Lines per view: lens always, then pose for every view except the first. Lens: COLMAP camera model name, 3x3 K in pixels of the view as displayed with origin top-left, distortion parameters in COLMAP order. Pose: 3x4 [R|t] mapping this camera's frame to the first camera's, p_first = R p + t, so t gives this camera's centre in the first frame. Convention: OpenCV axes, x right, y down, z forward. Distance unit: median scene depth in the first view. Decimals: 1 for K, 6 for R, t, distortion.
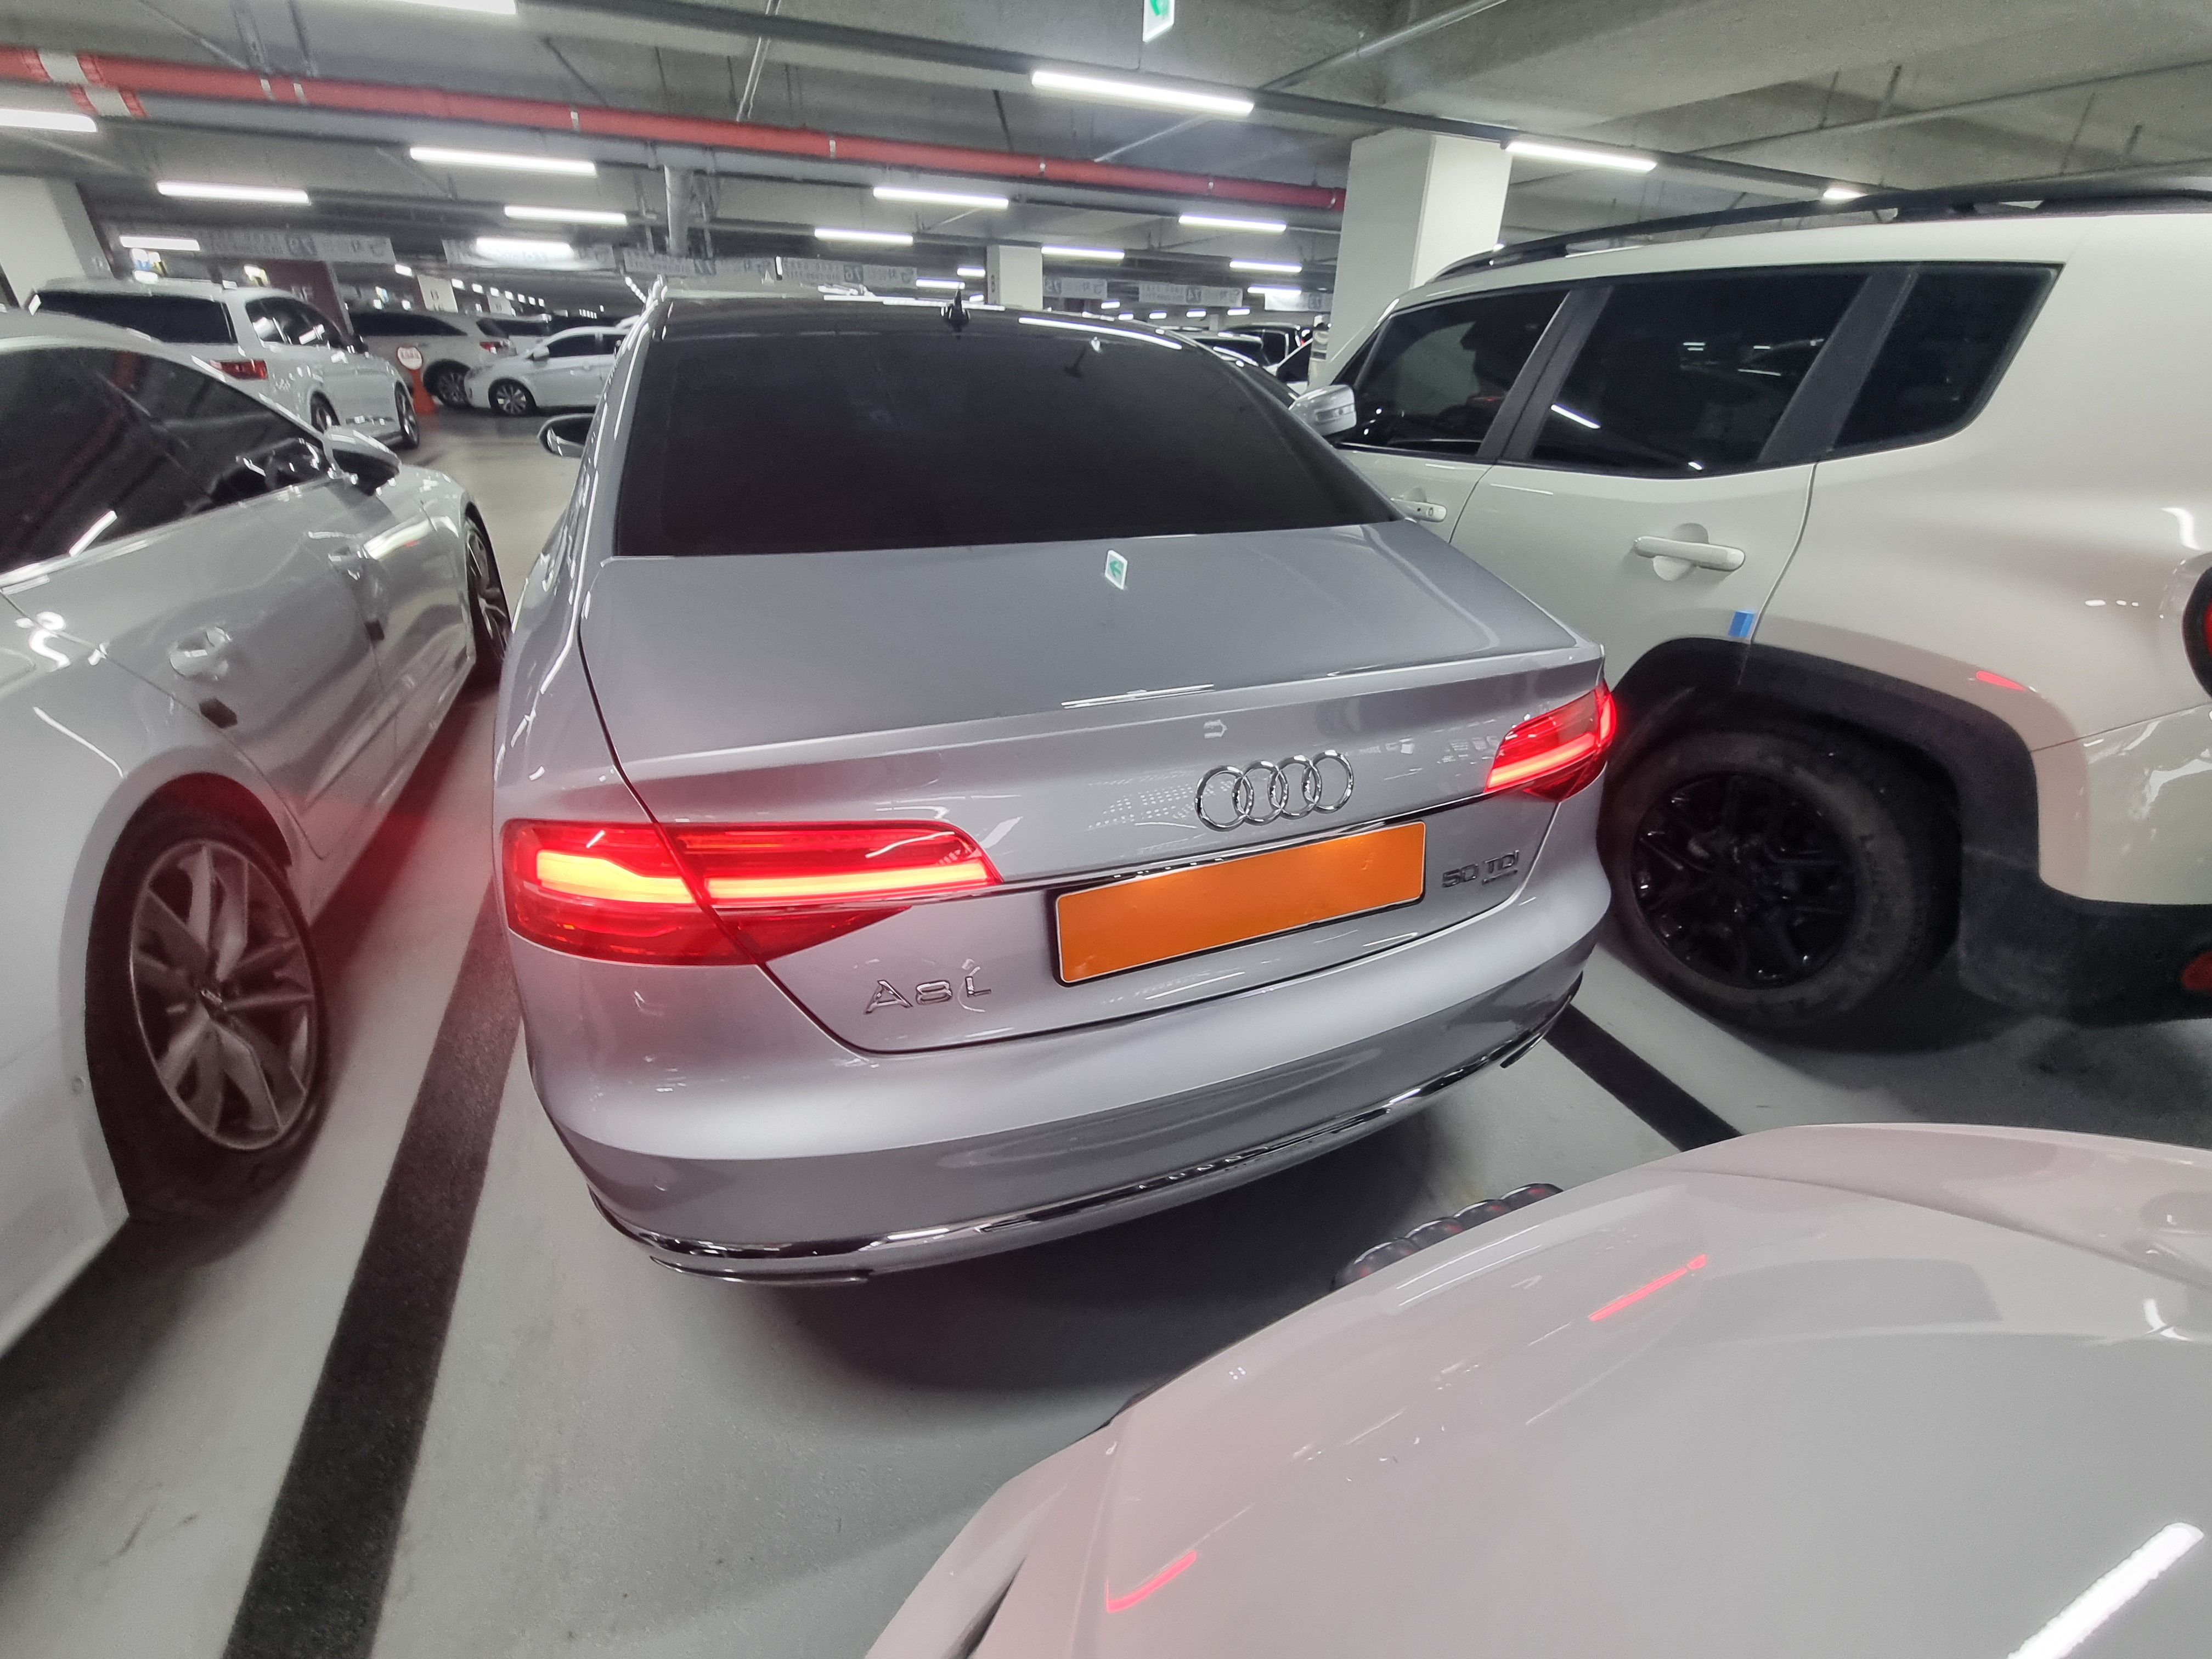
lens RADIAL K [[907.4, 0, 1112.0], [0, 907.4, 837.4], [0, 0, 1]] dist [-0.002378, -0.000968]
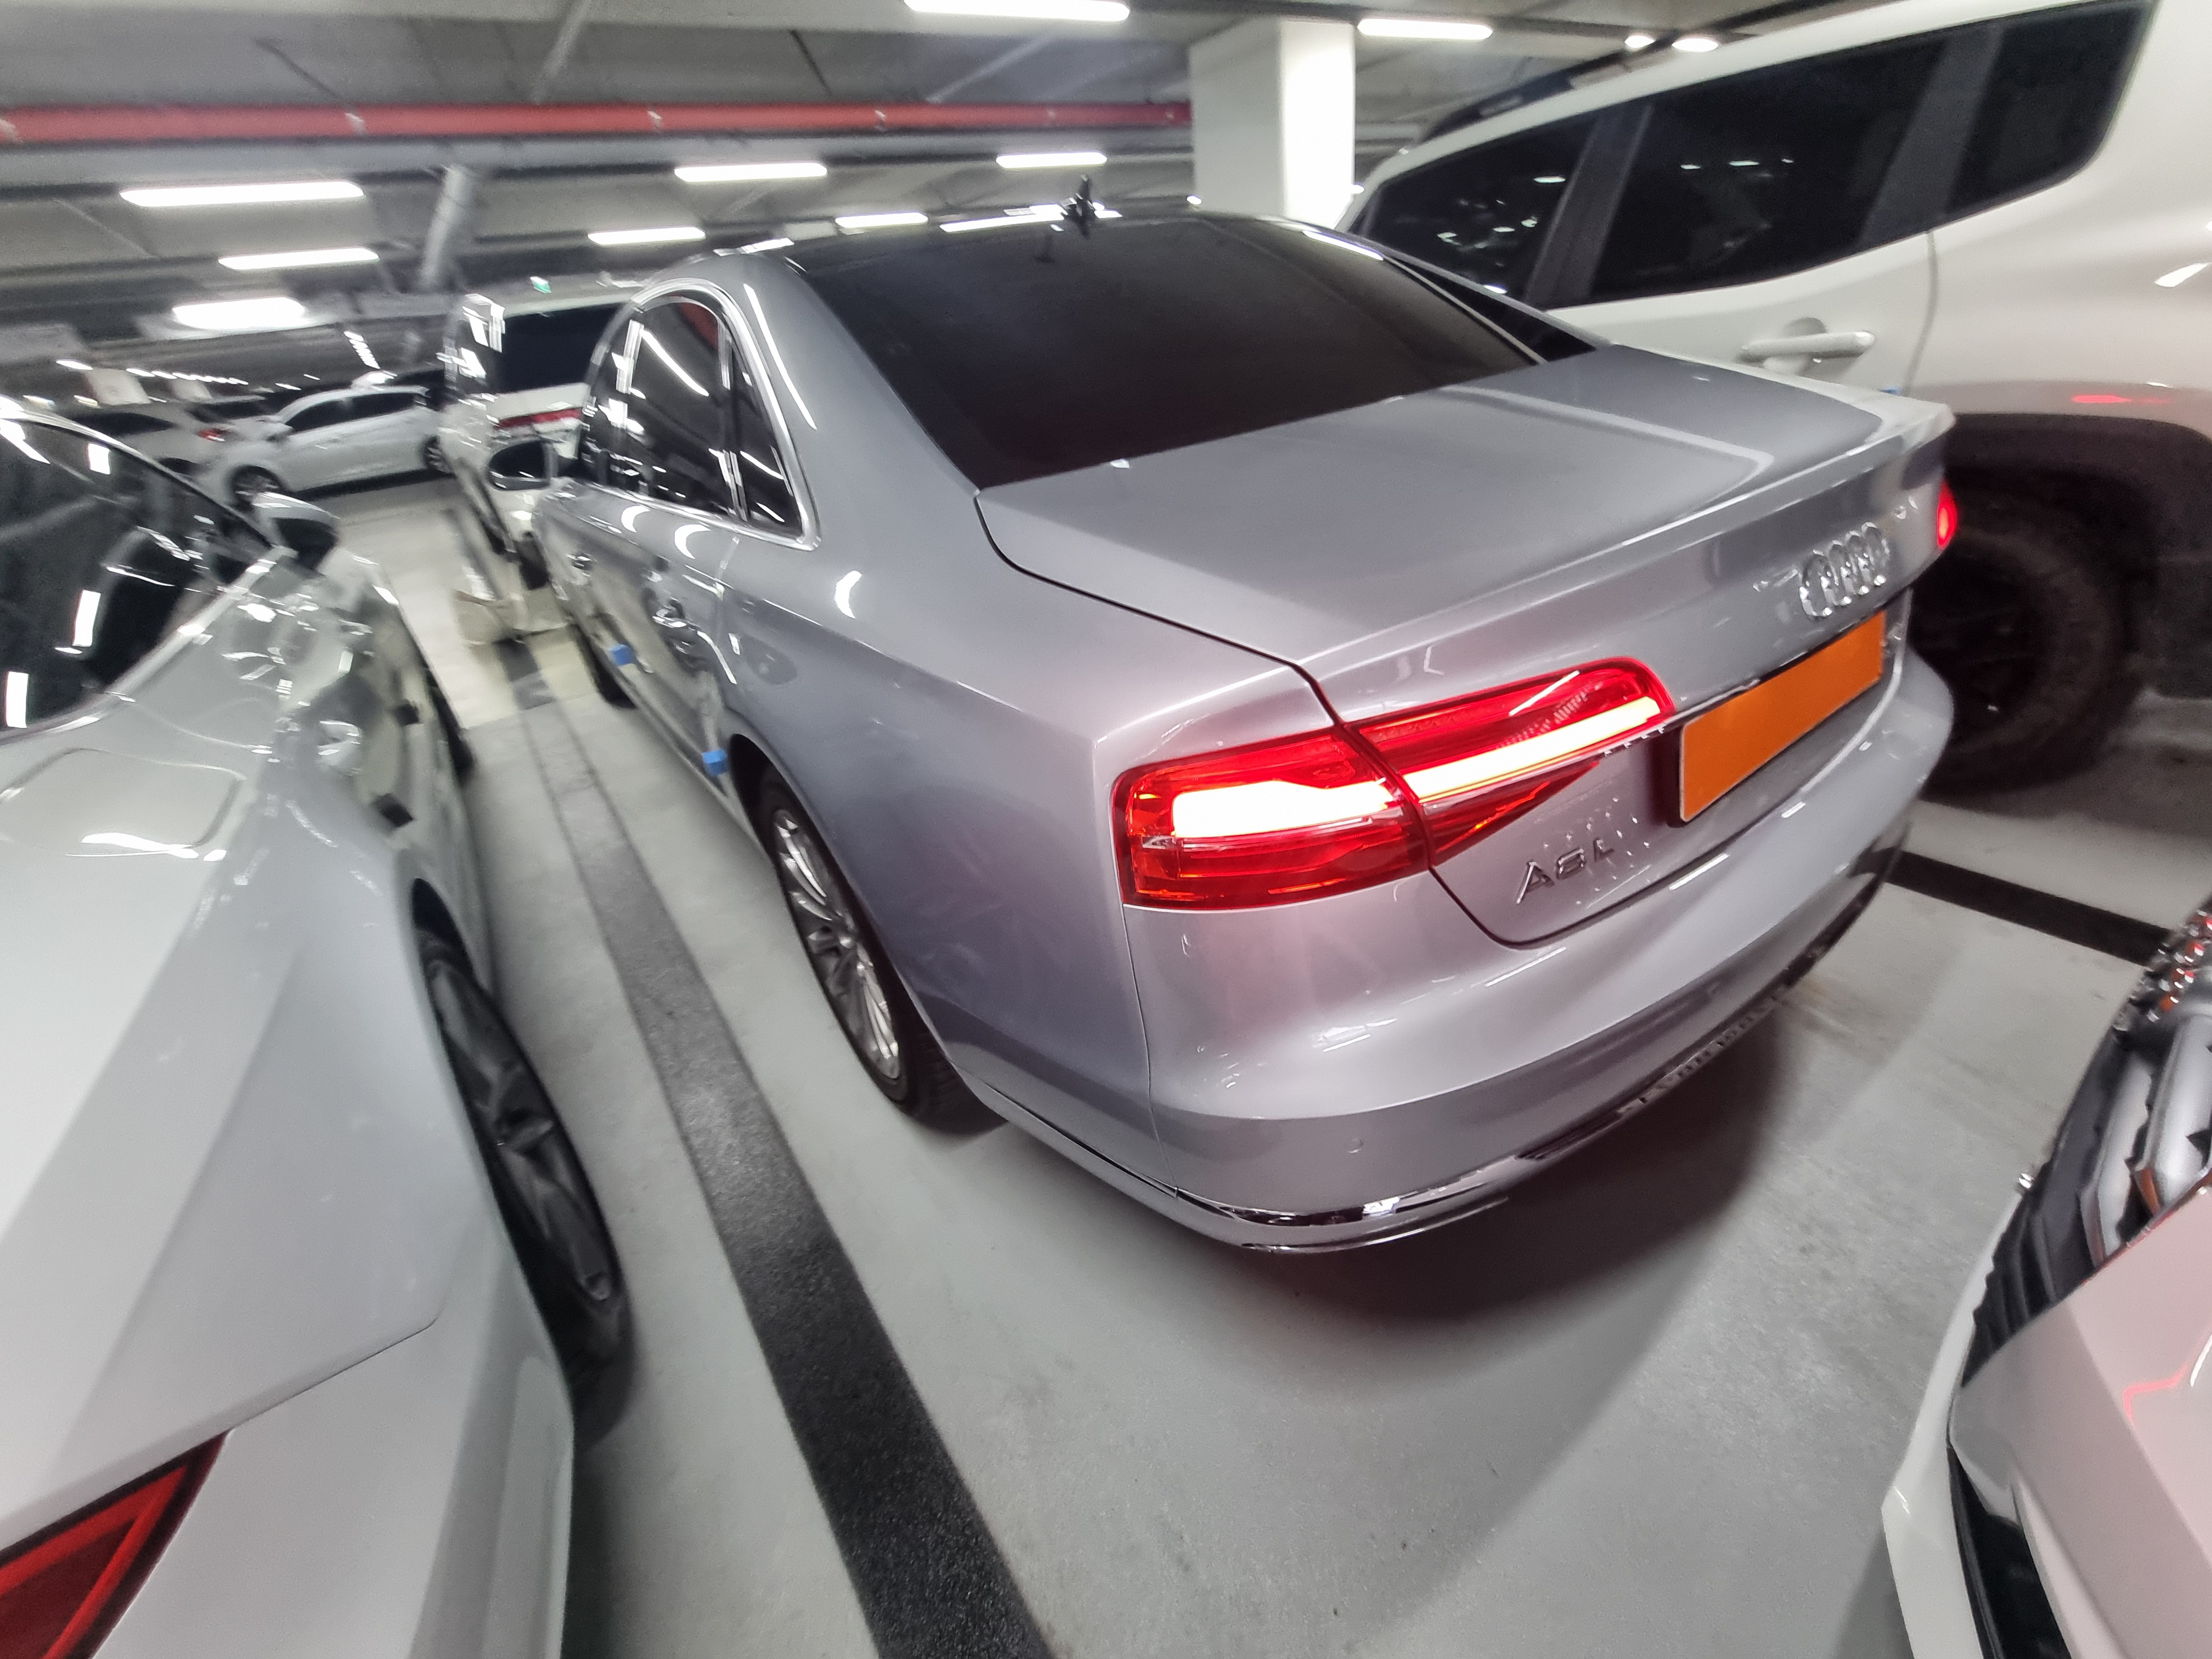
lens RADIAL K [[911.2, 0, 1105.1], [0, 911.2, 843.5], [0, 0, 1]] dist [-0.000678, -0.000522]
pose [[0.962742, -0.236813, 0.130567, -0.148221], [0.233073, 0.971489, 0.043442, 0.000445], [-0.137132, -0.011392, 0.990487, 0.031435]]
